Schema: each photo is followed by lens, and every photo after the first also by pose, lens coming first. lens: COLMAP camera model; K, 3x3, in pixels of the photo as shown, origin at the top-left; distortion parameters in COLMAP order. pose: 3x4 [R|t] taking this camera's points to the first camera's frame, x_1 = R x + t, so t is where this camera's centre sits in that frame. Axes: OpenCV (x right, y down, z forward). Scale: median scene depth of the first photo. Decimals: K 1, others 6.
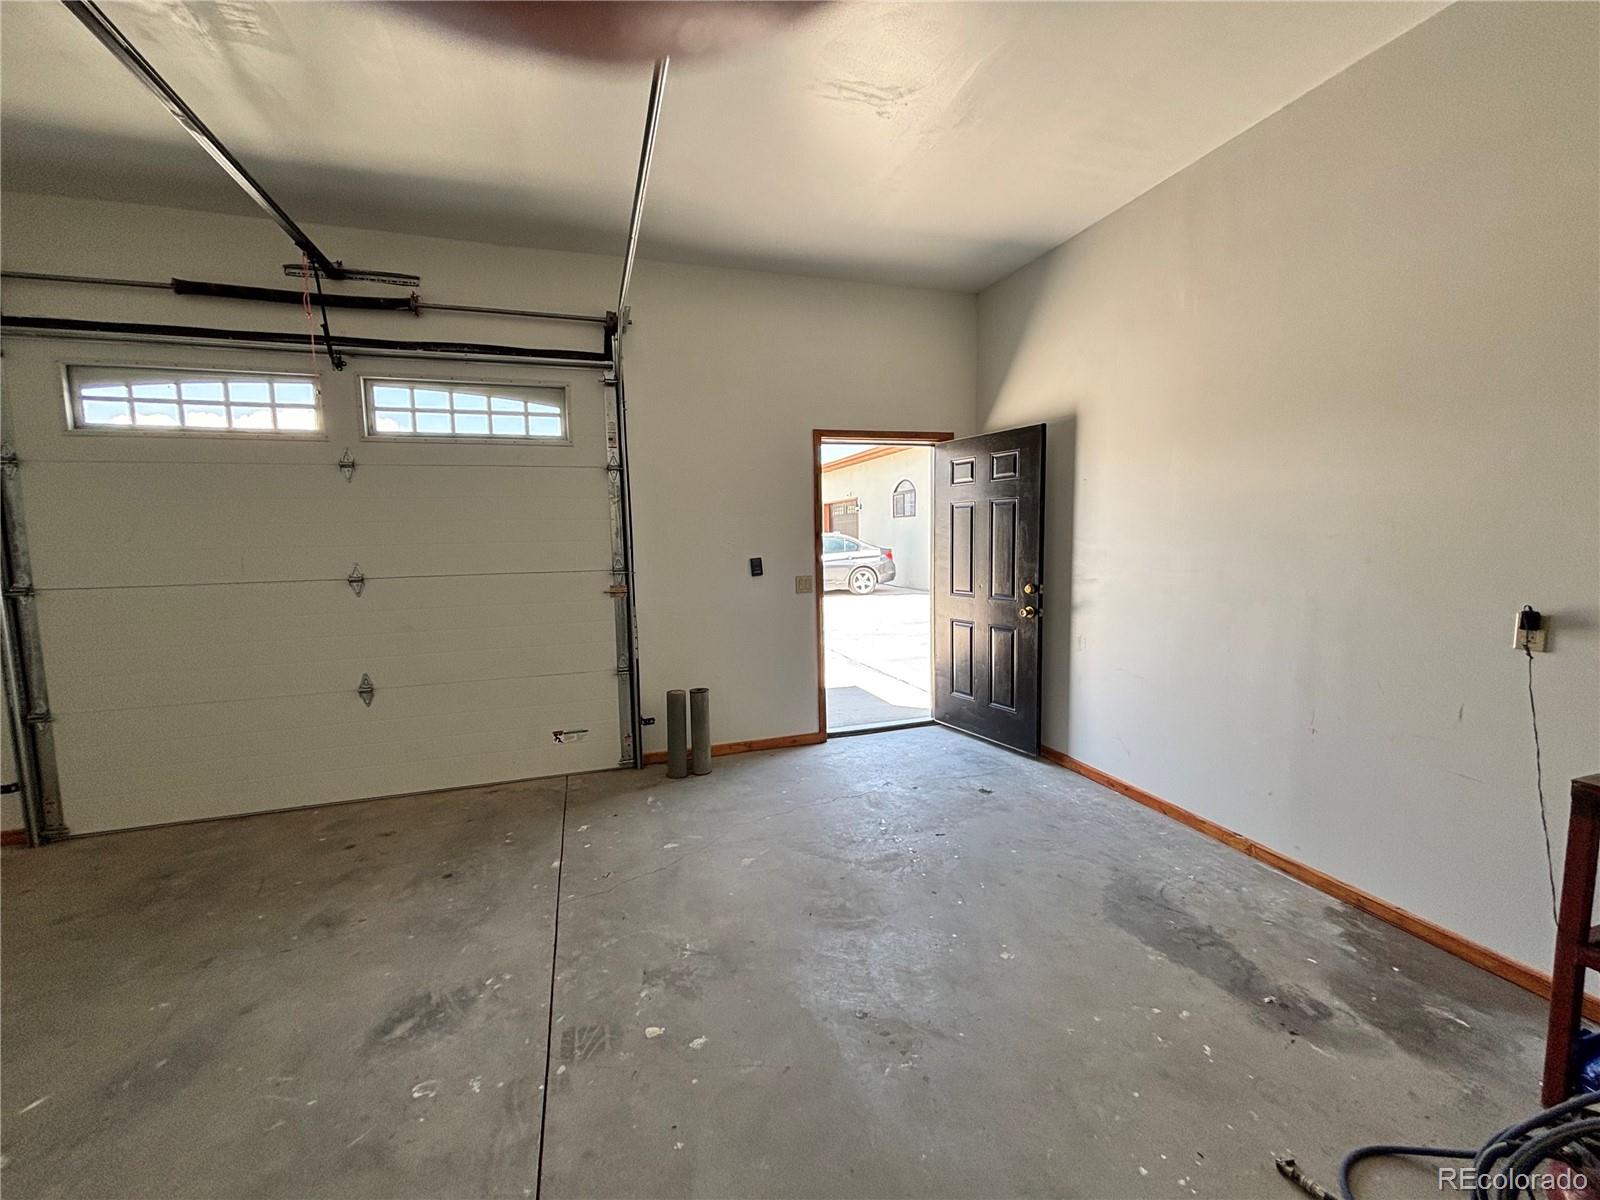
lens RADIAL K [[642.8, 0, 795.1], [0, 642.8, 596.3], [0, 0, 1]] dist [-0.004384, 0.001159]
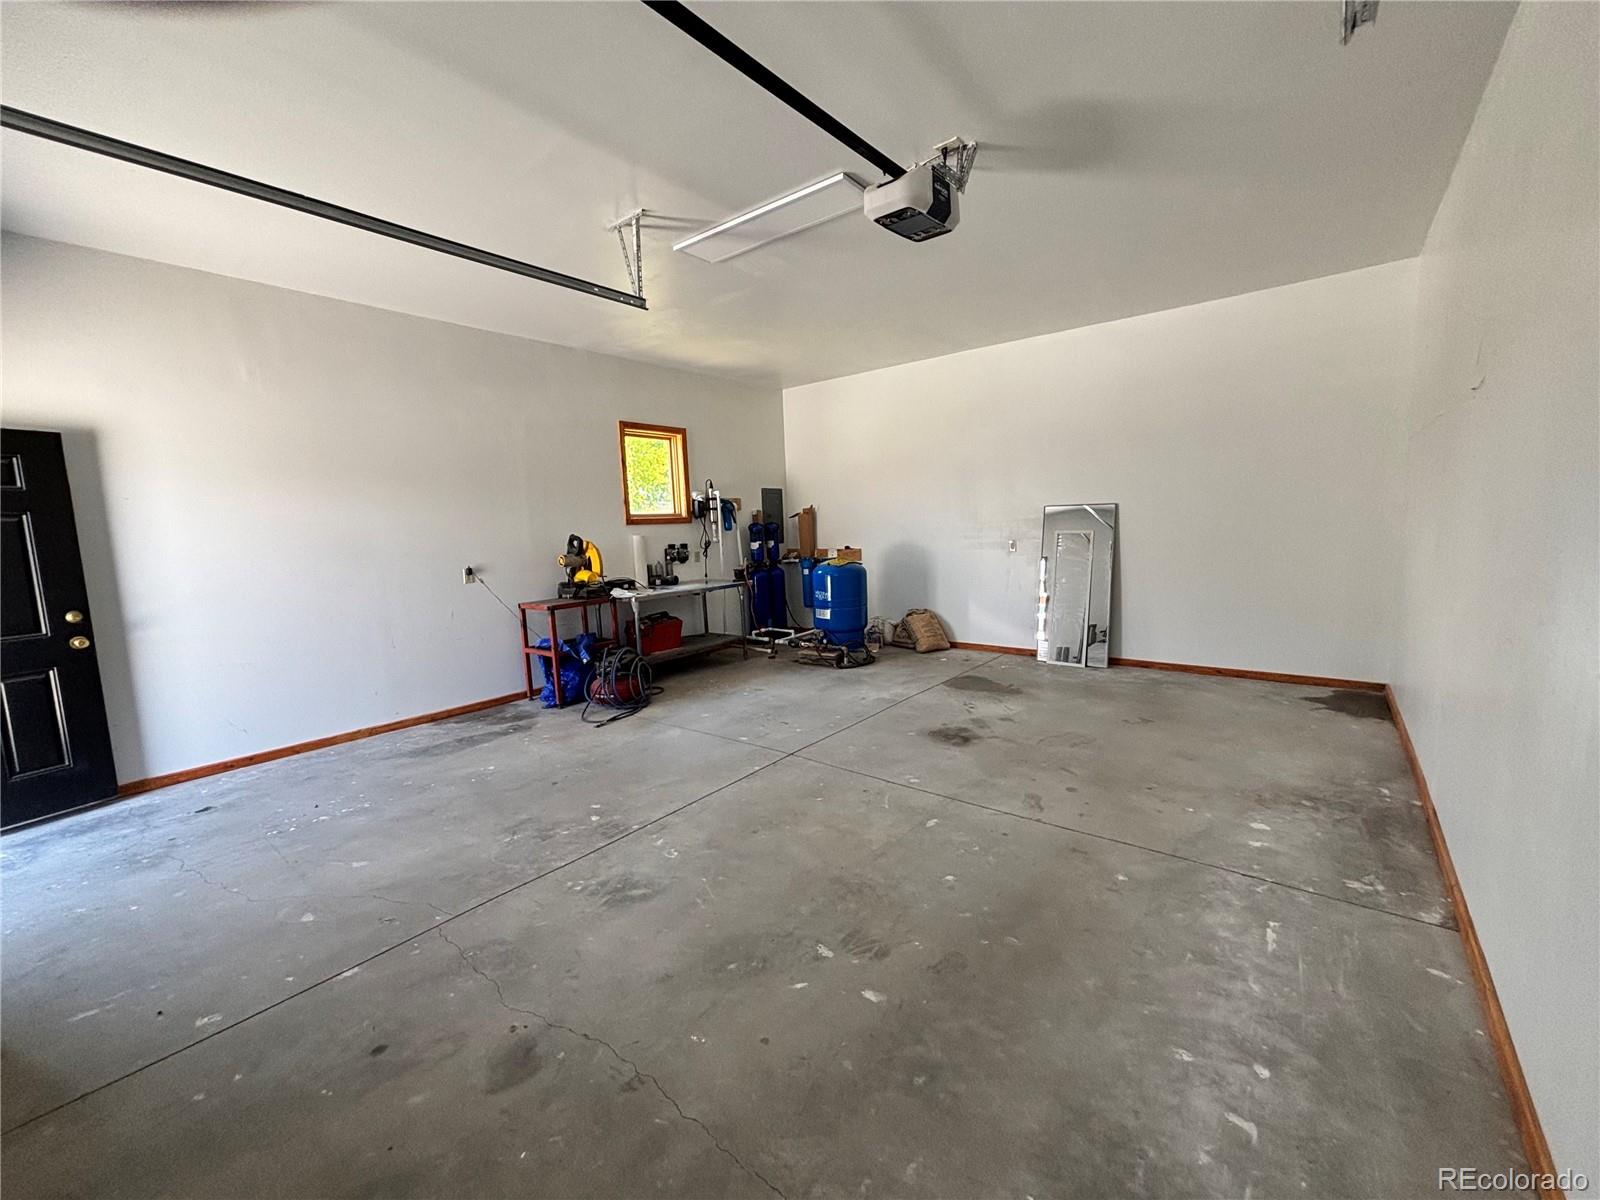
lens RADIAL K [[642.8, 0, 798.1], [0, 642.8, 598.1], [0, 0, 1]] dist [-0.004384, 0.001159]
pose [[-0.541151, -0.062444, 0.838604, -1.521239], [0.127668, 0.979579, 0.155326, -0.077714], [-0.831178, 0.191118, -0.522128, 1.053527]]
